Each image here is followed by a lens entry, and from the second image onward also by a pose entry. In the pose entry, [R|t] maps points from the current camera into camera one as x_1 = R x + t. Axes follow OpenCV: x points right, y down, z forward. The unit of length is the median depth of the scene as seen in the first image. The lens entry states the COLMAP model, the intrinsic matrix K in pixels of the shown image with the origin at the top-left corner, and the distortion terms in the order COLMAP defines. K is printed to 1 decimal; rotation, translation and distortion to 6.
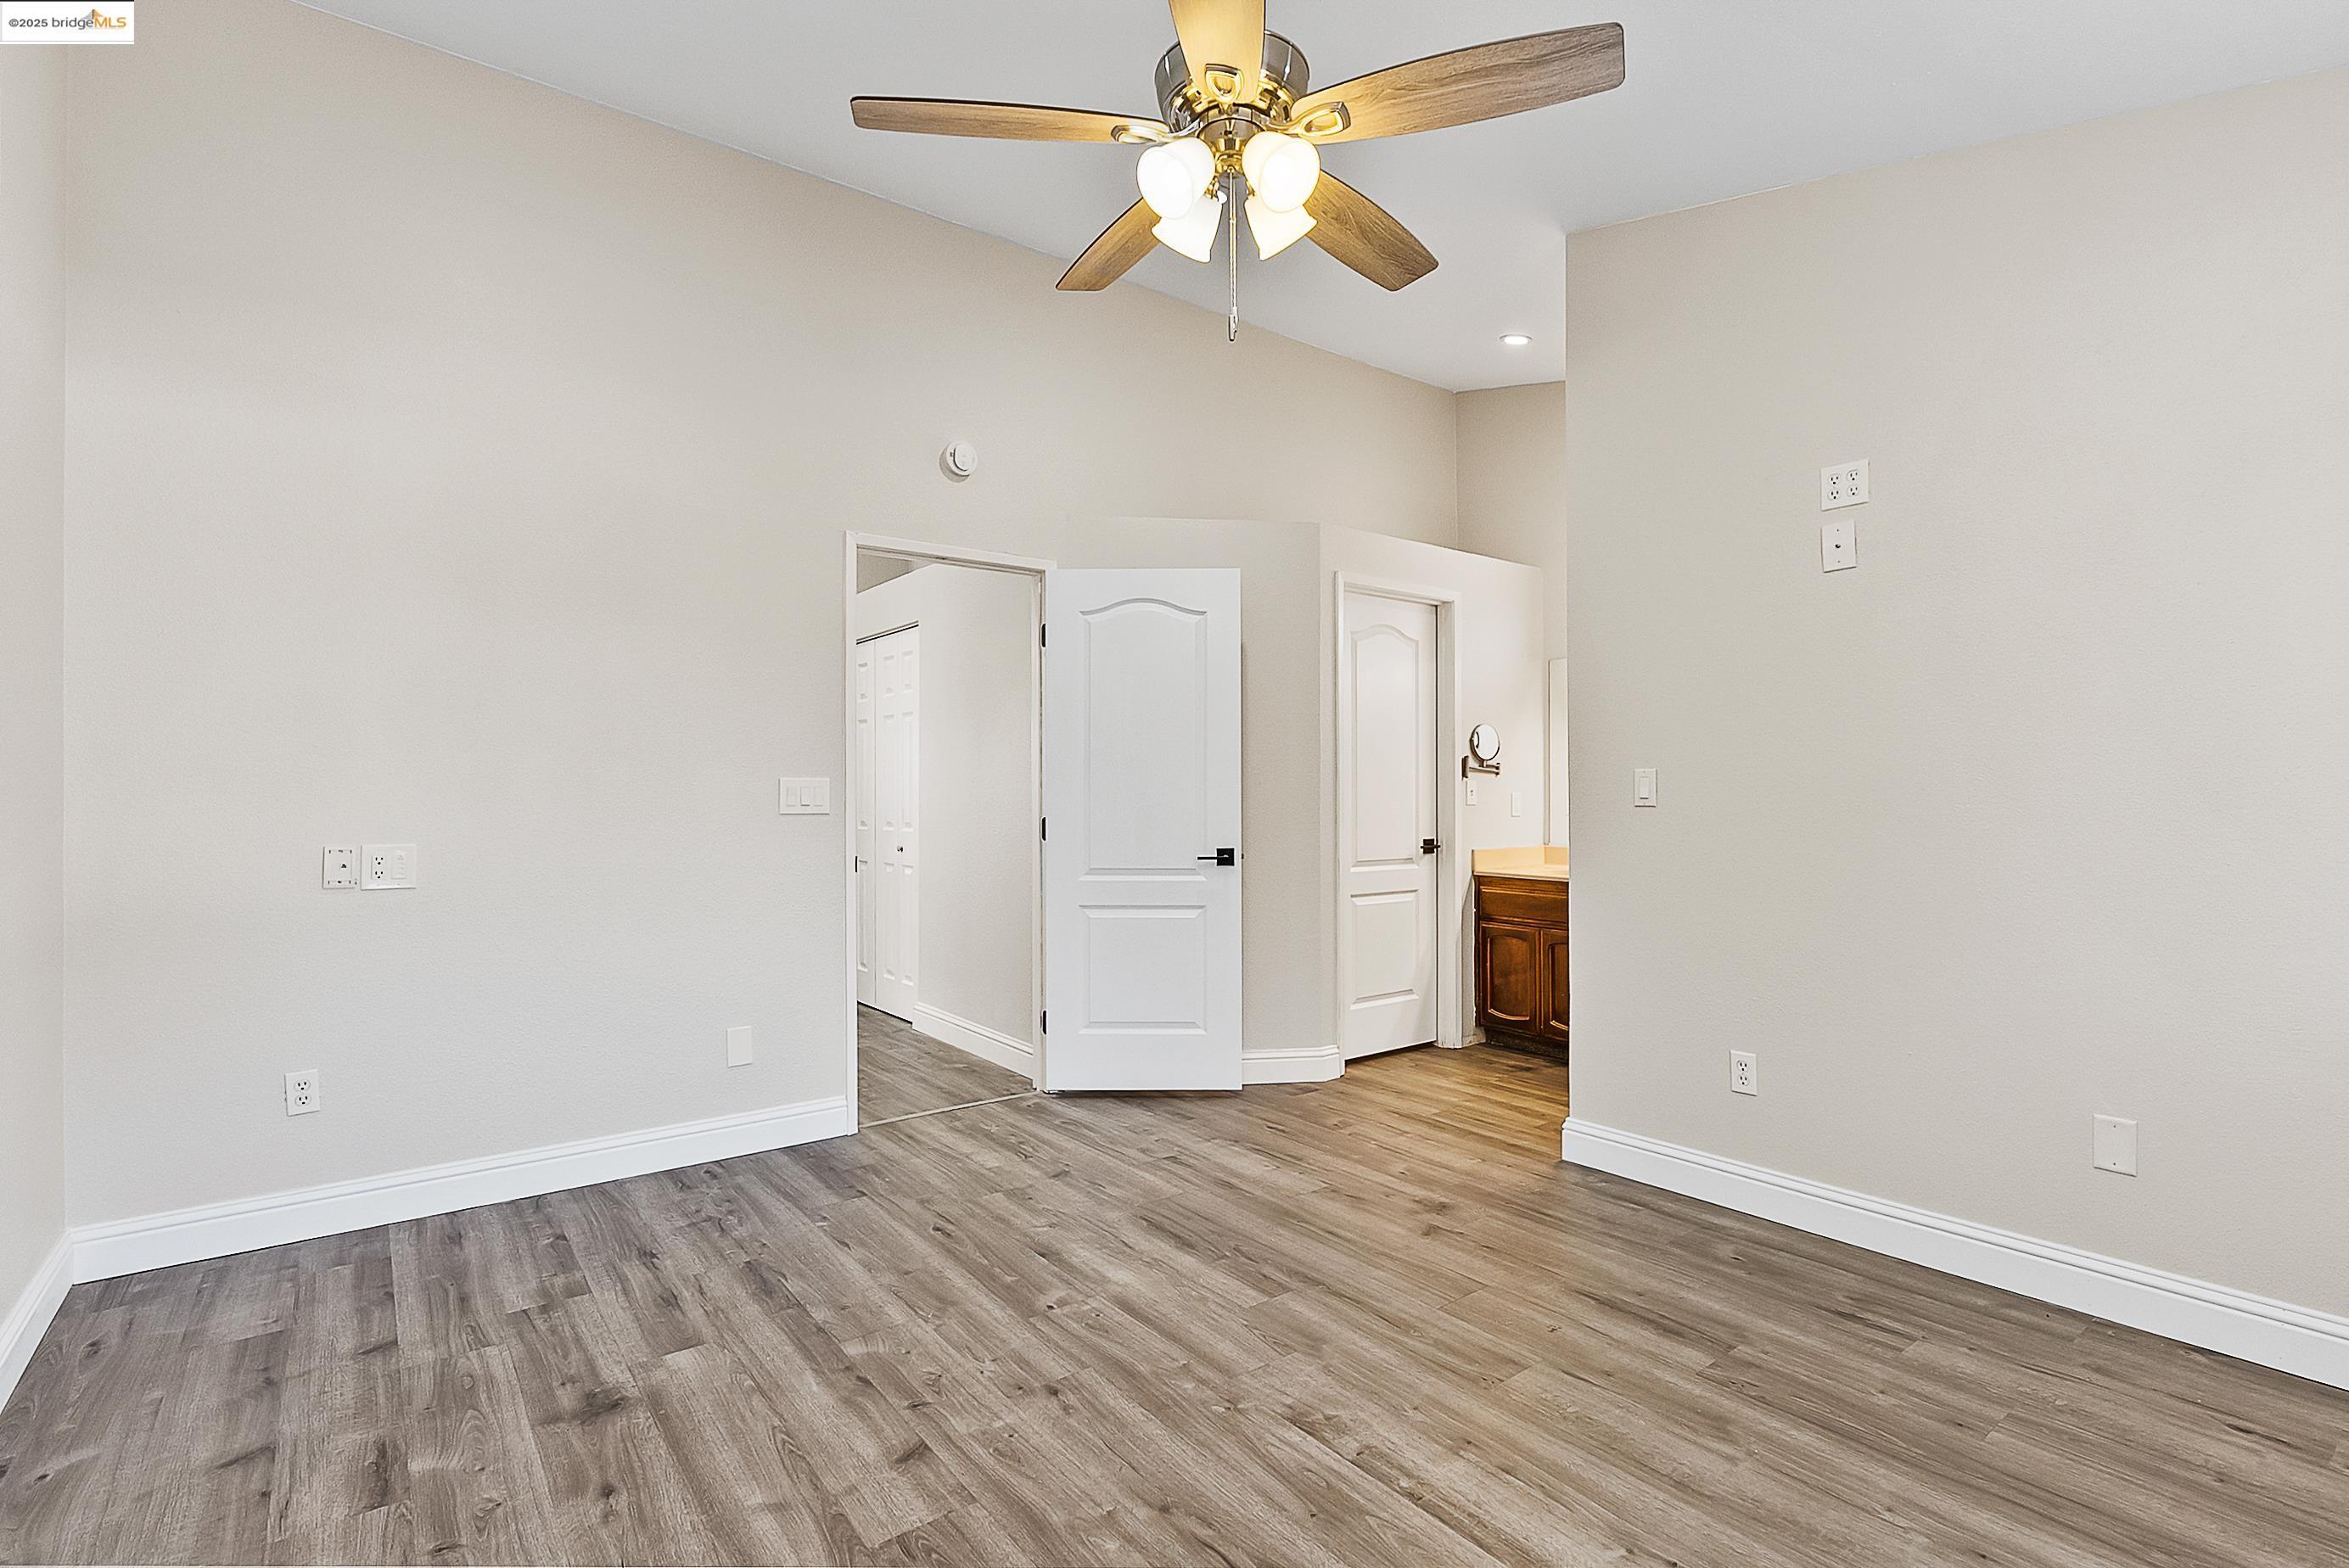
lens RADIAL K [[1105.4, 0, 1191.5], [0, 1105.4, 785.5], [0, 0, 1]] dist [-0.002953, -0.000238]
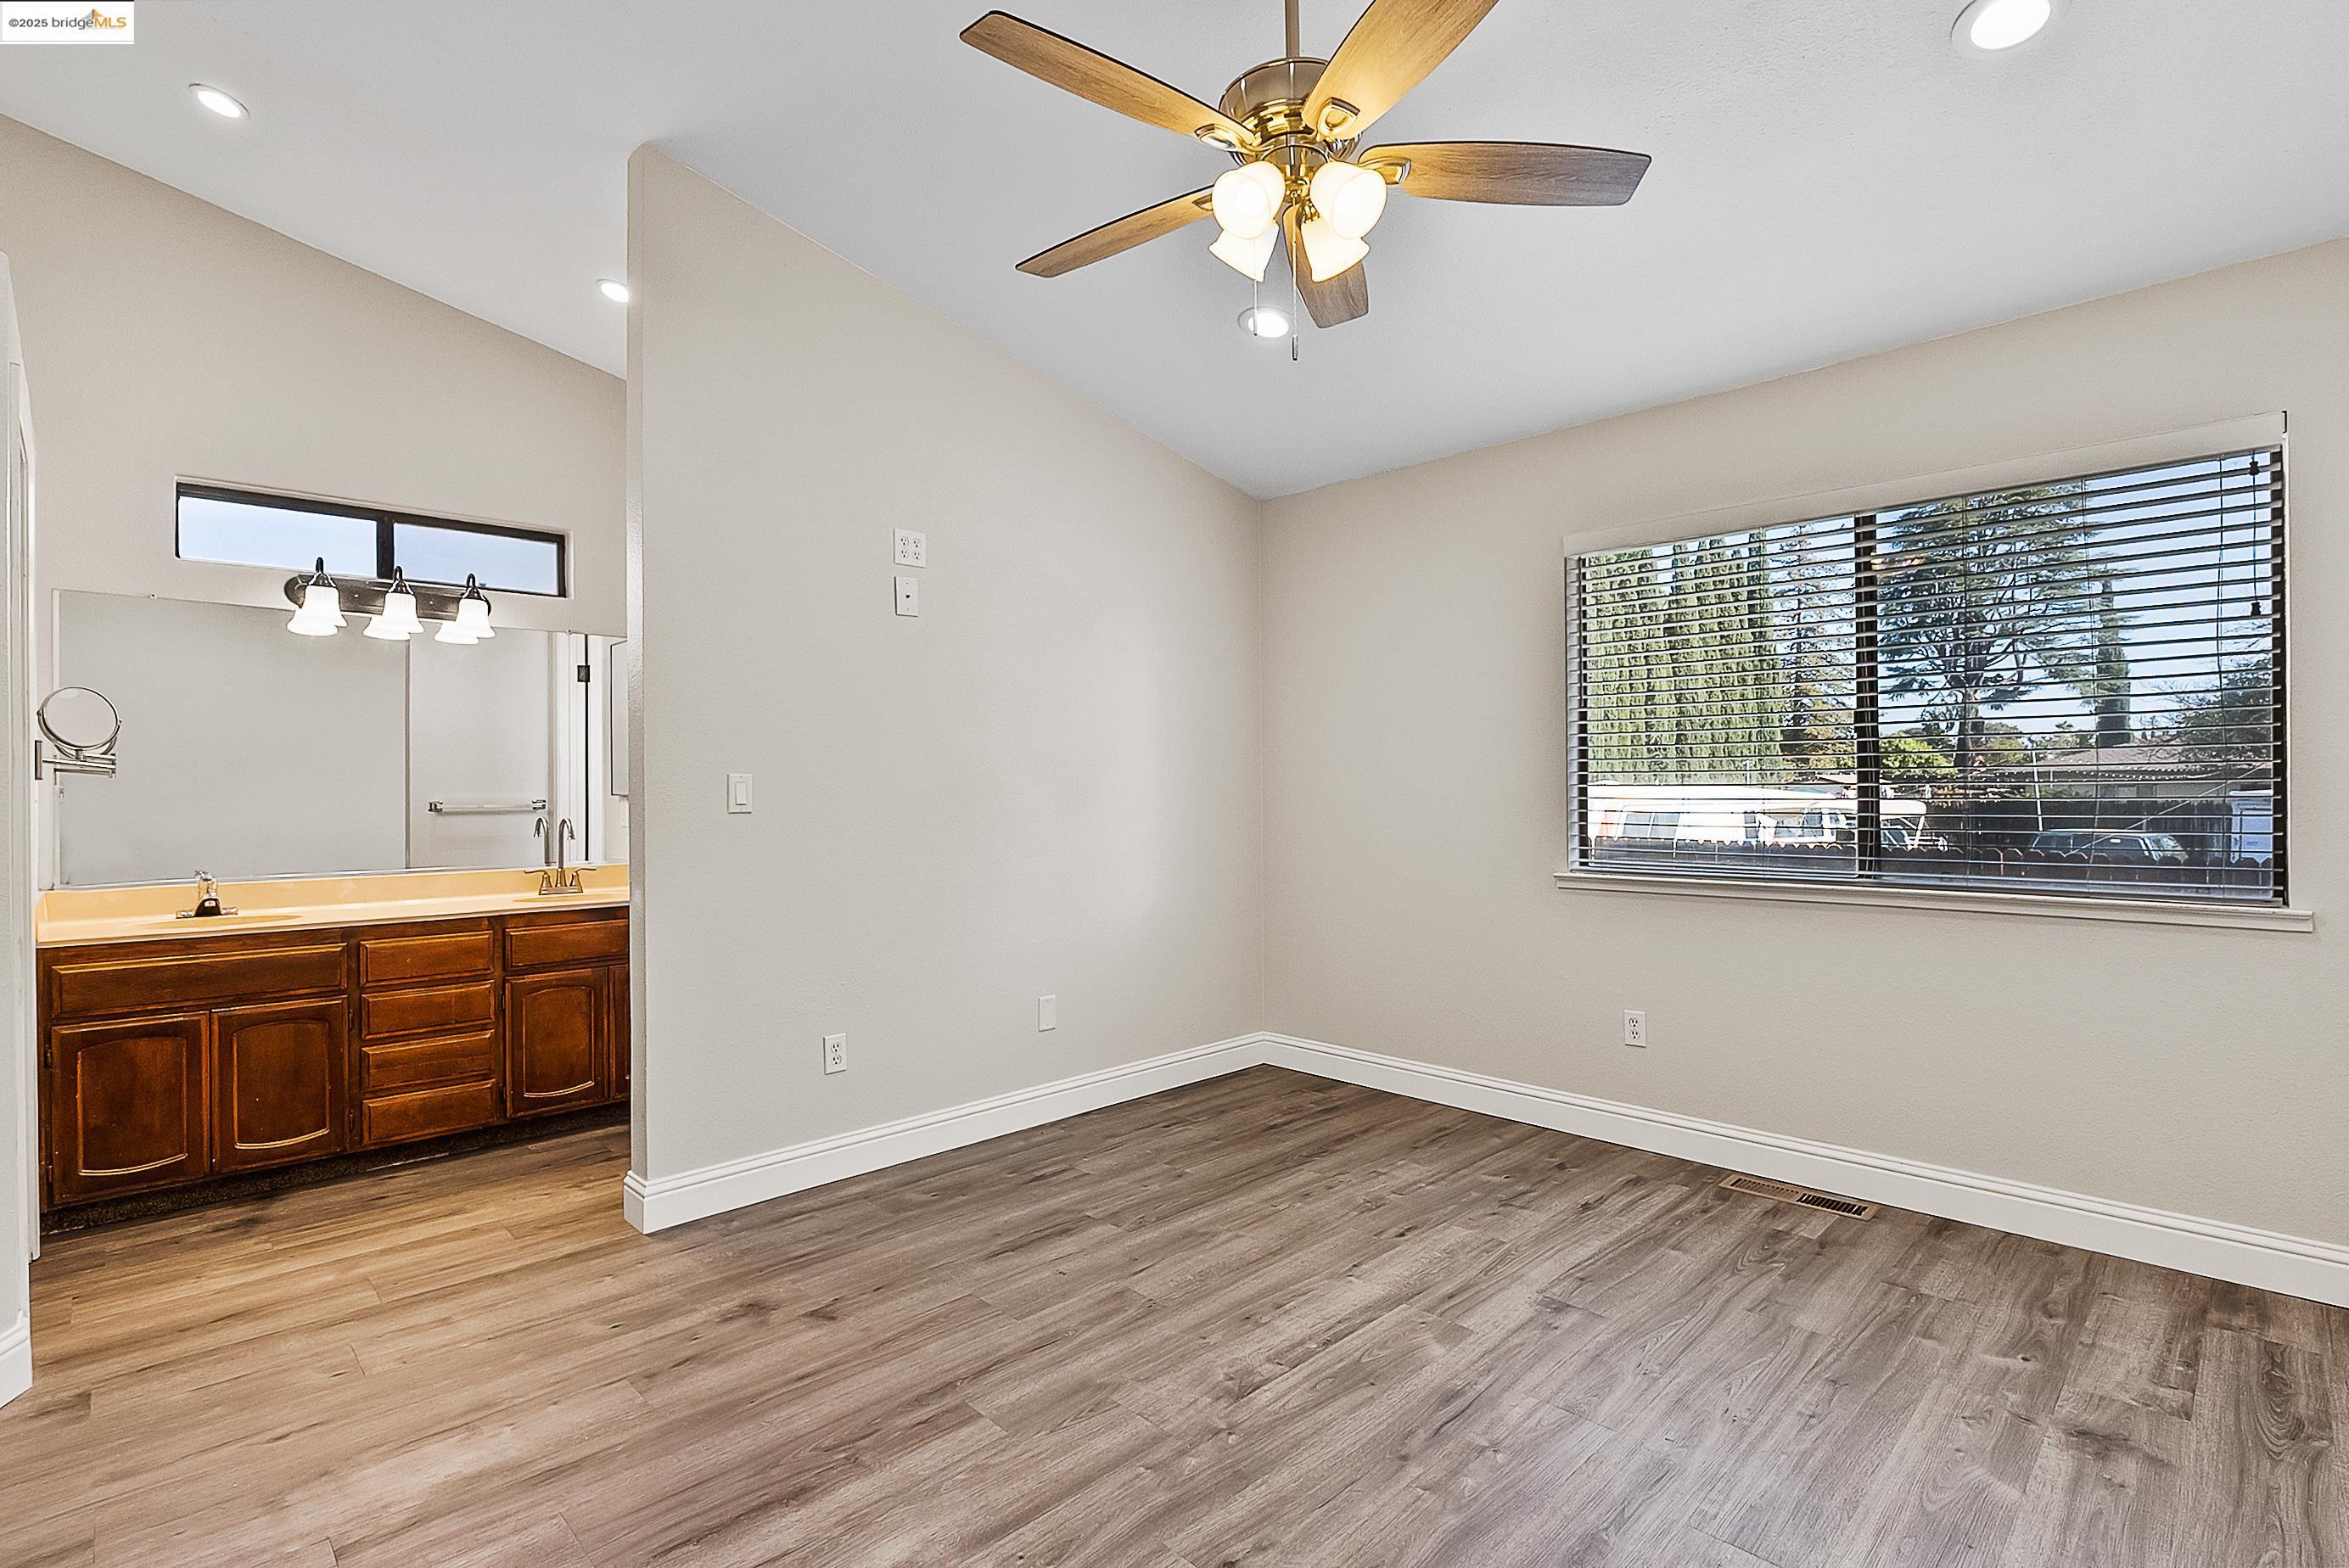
lens RADIAL K [[1105.4, 0, 1184.5], [0, 1105.4, 792.8], [0, 0, 1]] dist [-0.002953, -0.000238]
pose [[-0.128316, 0.000782, 0.991733, -0.716201], [0.001469, 0.999999, -0.000598, 0.003278], [-0.991732, 0.001380, -0.128317, 0.904617]]
